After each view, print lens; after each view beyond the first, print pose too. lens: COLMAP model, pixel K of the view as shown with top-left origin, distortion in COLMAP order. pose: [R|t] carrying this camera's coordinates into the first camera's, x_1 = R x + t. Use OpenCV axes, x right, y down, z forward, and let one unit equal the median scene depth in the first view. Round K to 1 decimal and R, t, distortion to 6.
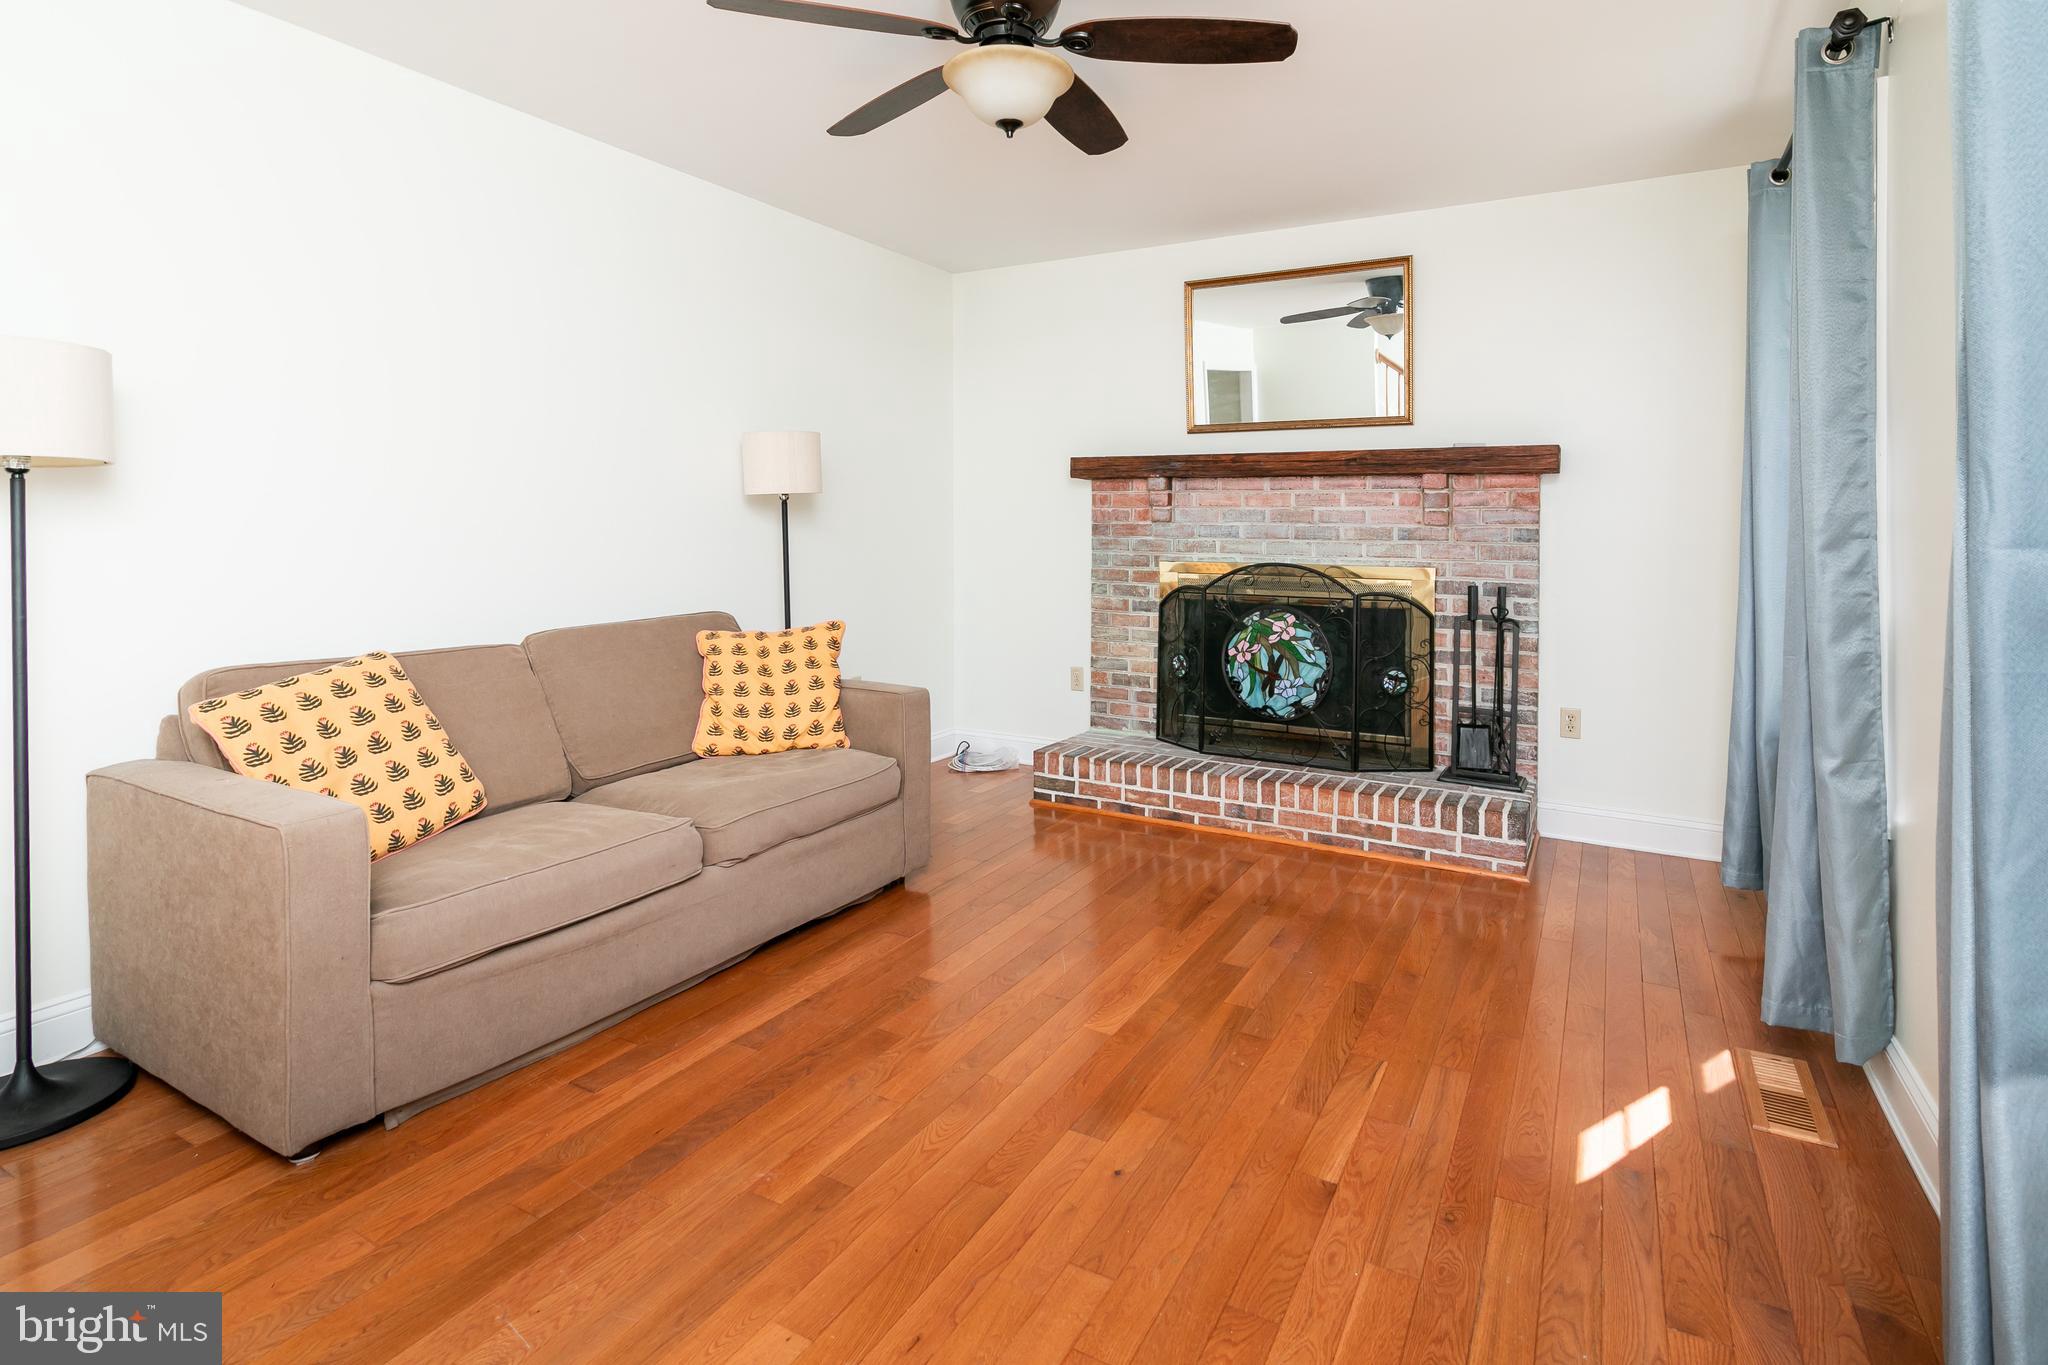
lens RADIAL K [[999.3, 0, 1074.8], [0, 999.3, 540.8], [0, 0, 1]] dist [0.001858, -0.000325]
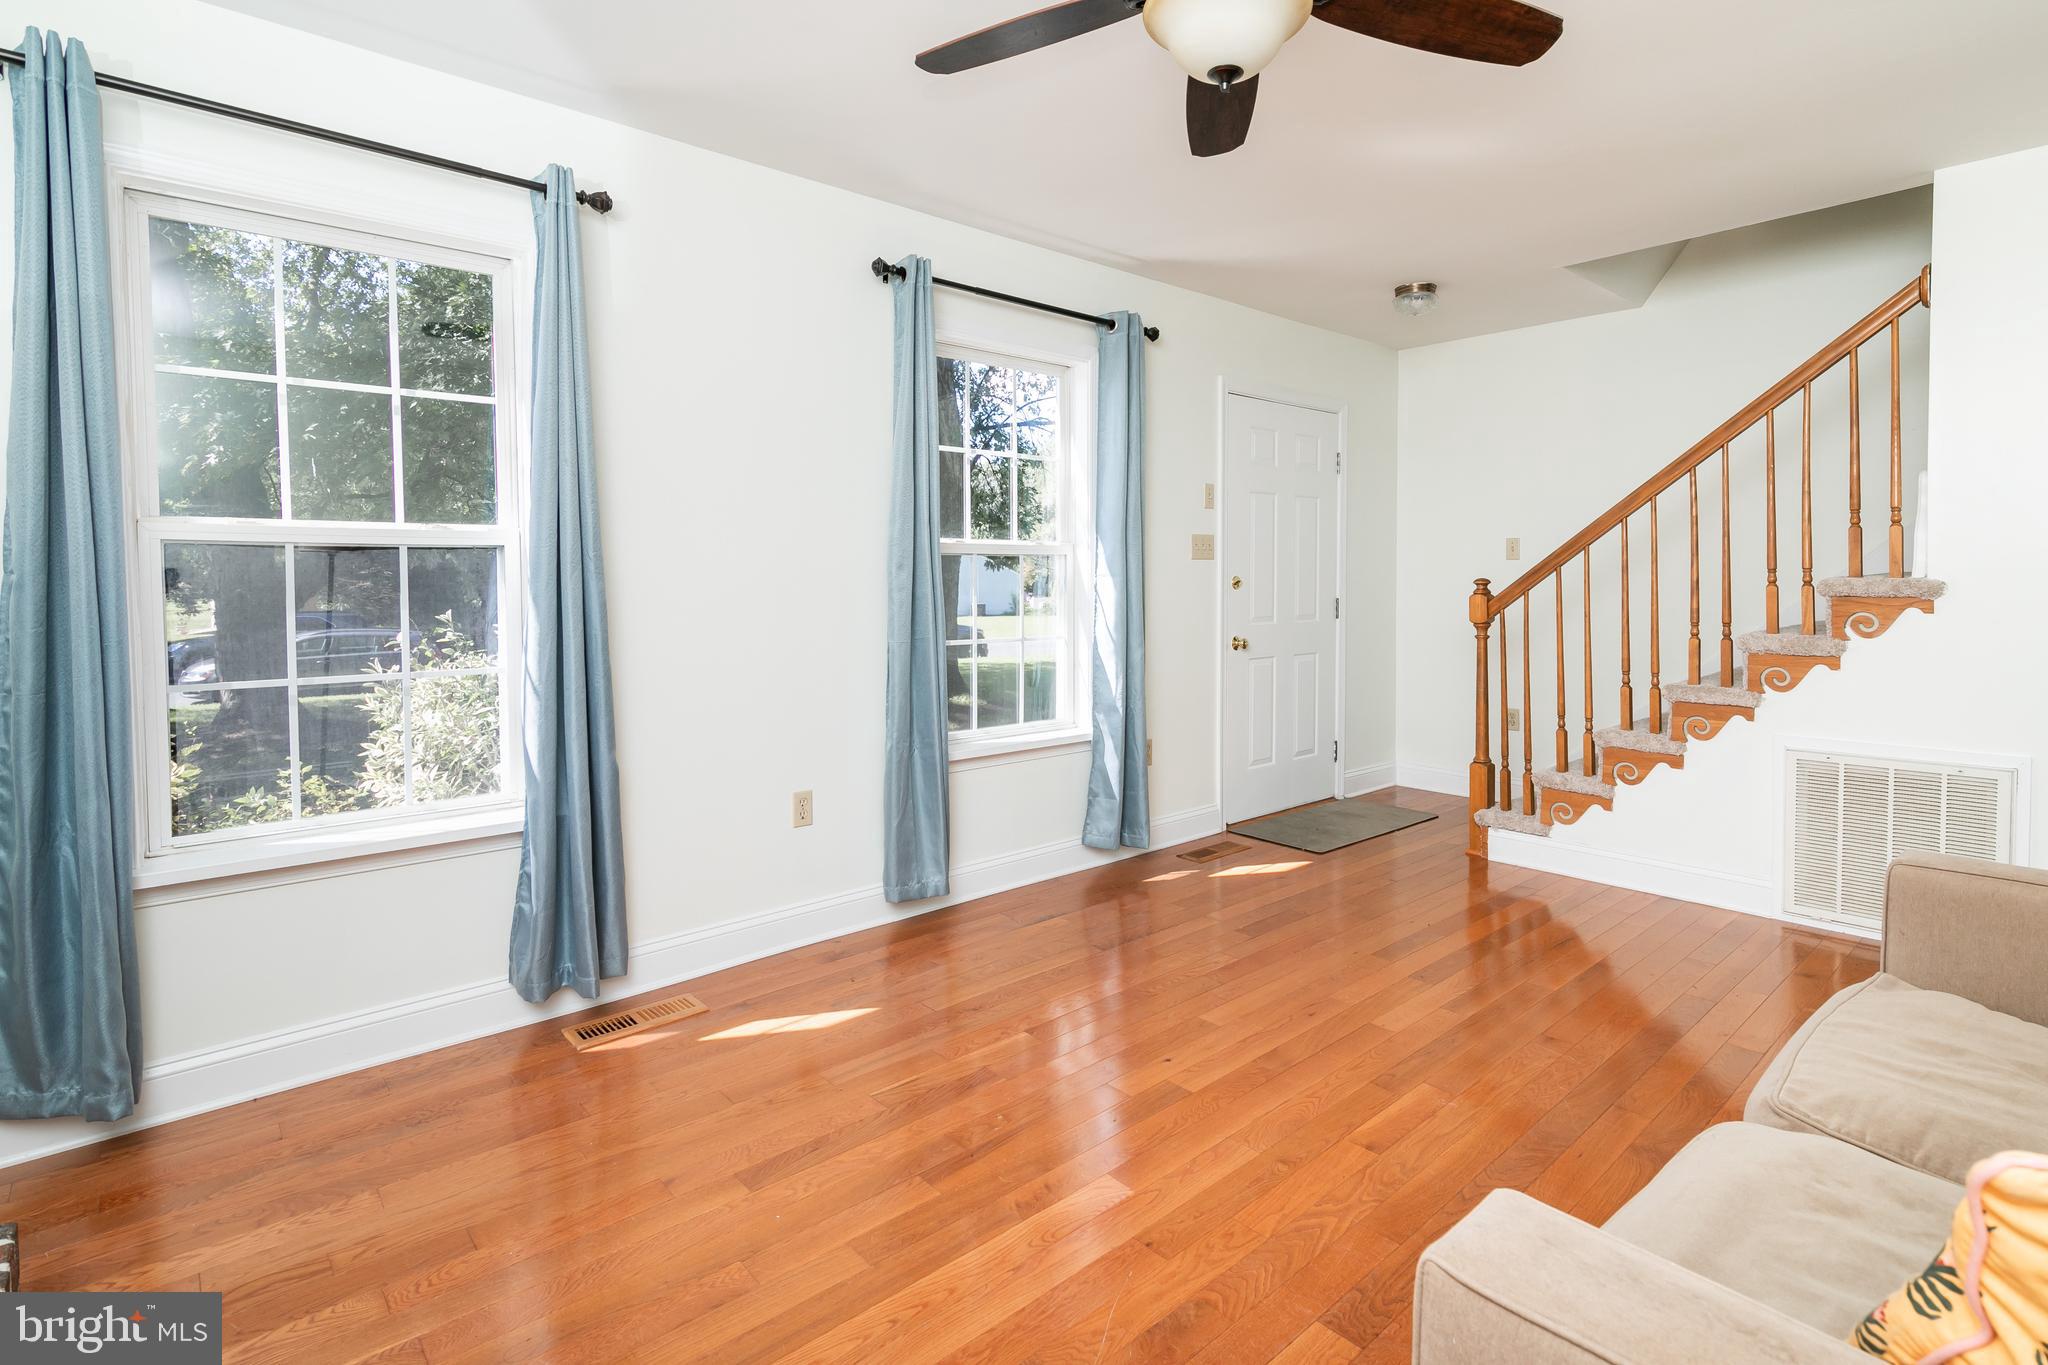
lens RADIAL K [[999.3, 0, 1059.5], [0, 999.3, 614.2], [0, 0, 1]] dist [0.001858, -0.000325]
pose [[-0.944601, -0.010180, 0.328064, -0.119300], [0.005316, 0.998913, 0.046304, -0.014709], [-0.328179, 0.045483, -0.943520, 1.072172]]
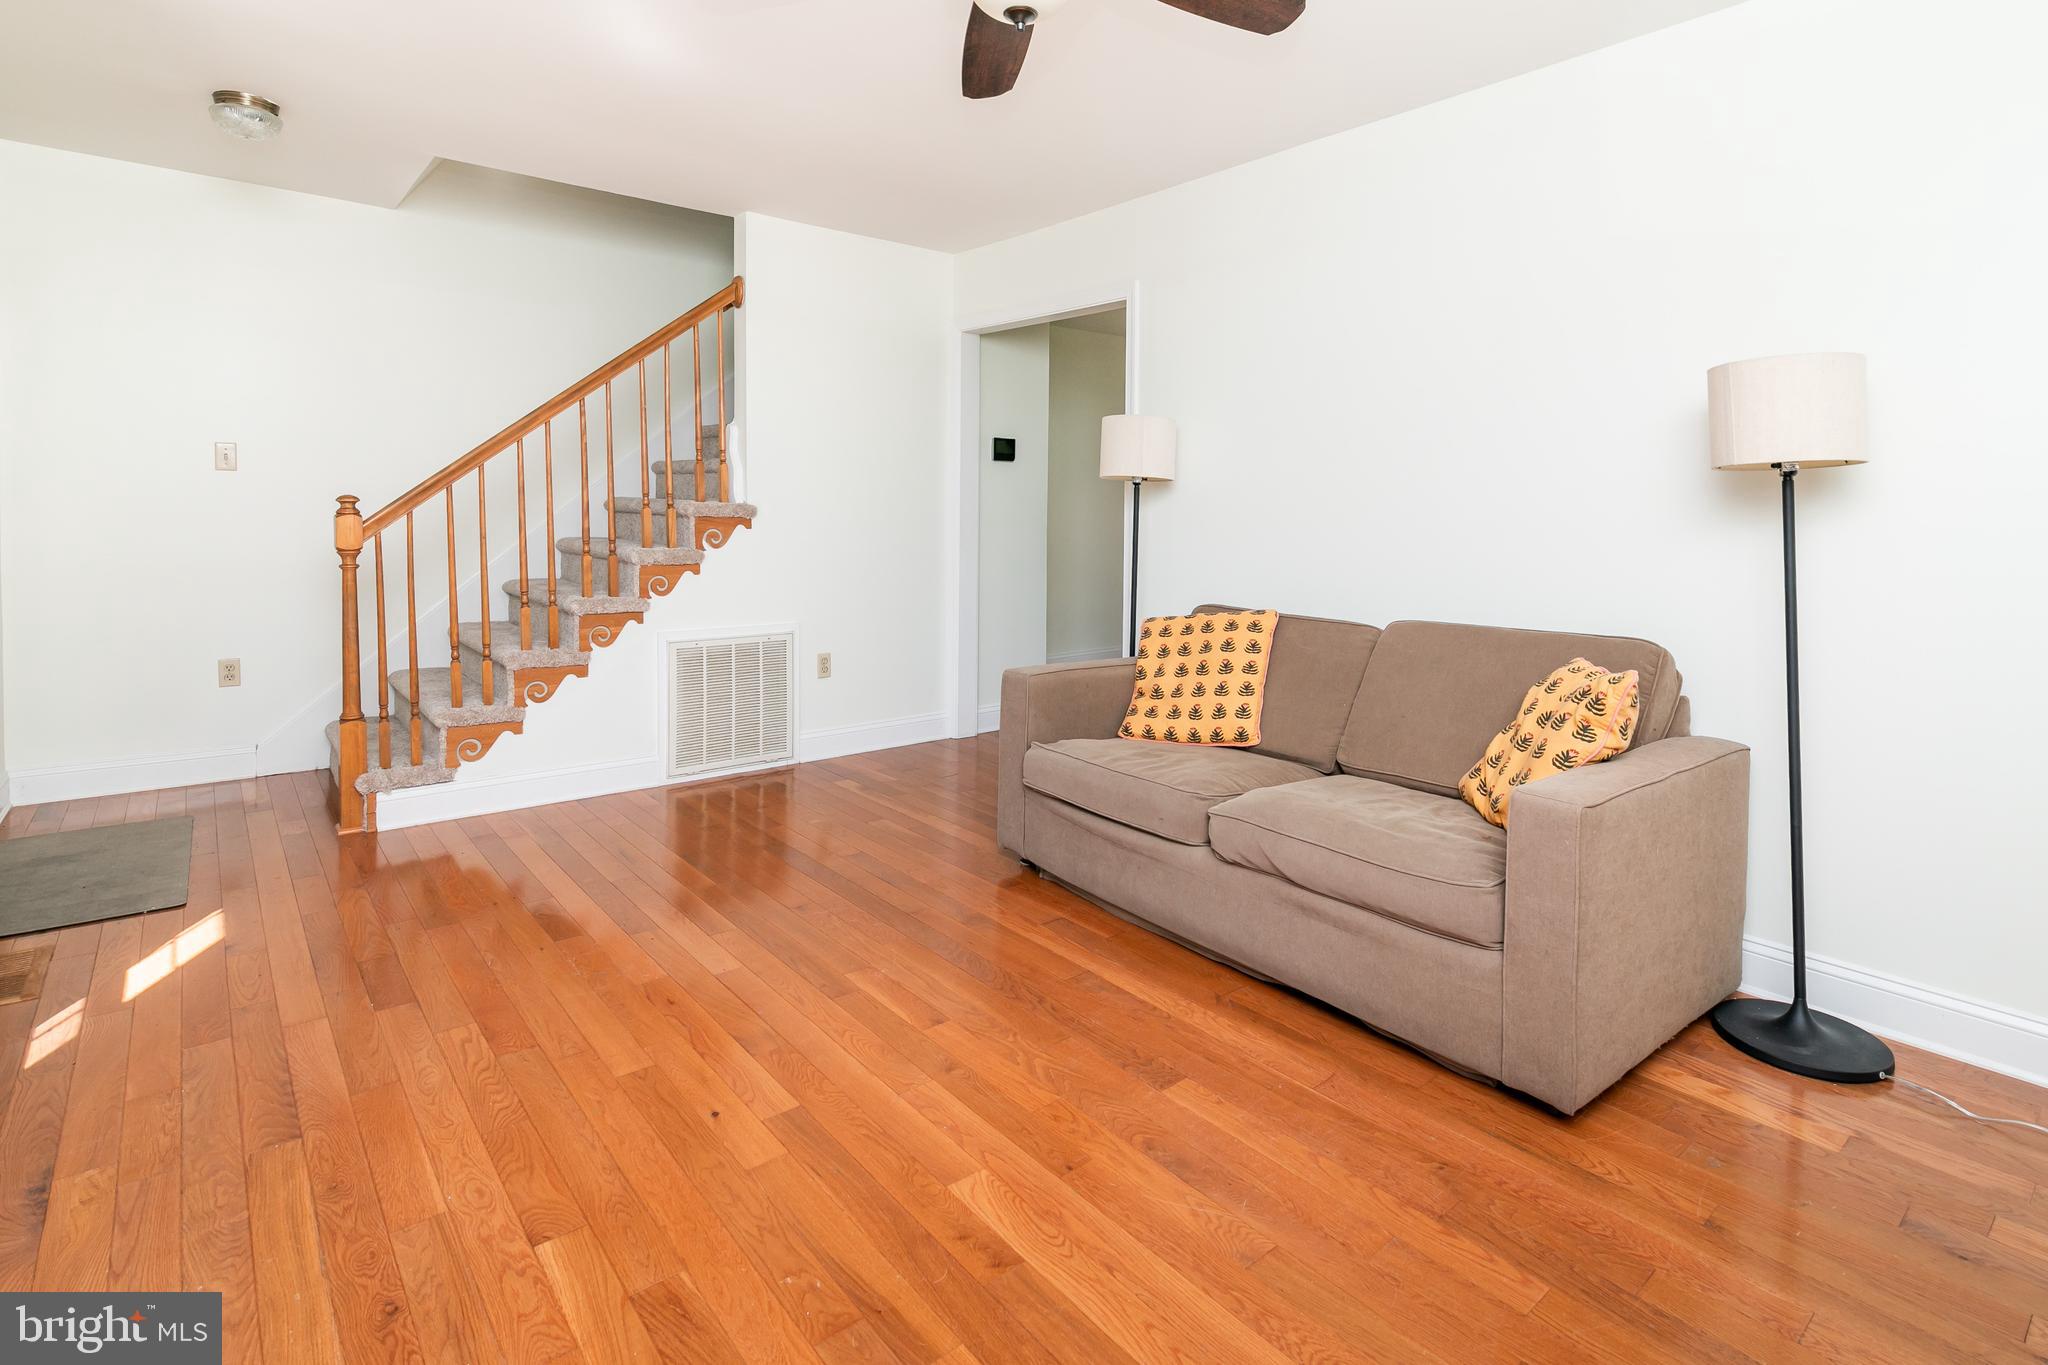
lens RADIAL K [[999.3, 0, 1025.6], [0, 999.3, 537.0], [0, 0, 1]] dist [0.001858, -0.000325]
pose [[-0.373329, 0.015868, -0.927563, 0.414836], [-0.029209, 0.999157, 0.028849, -0.006412], [0.927239, 0.037864, -0.372551, 0.781889]]
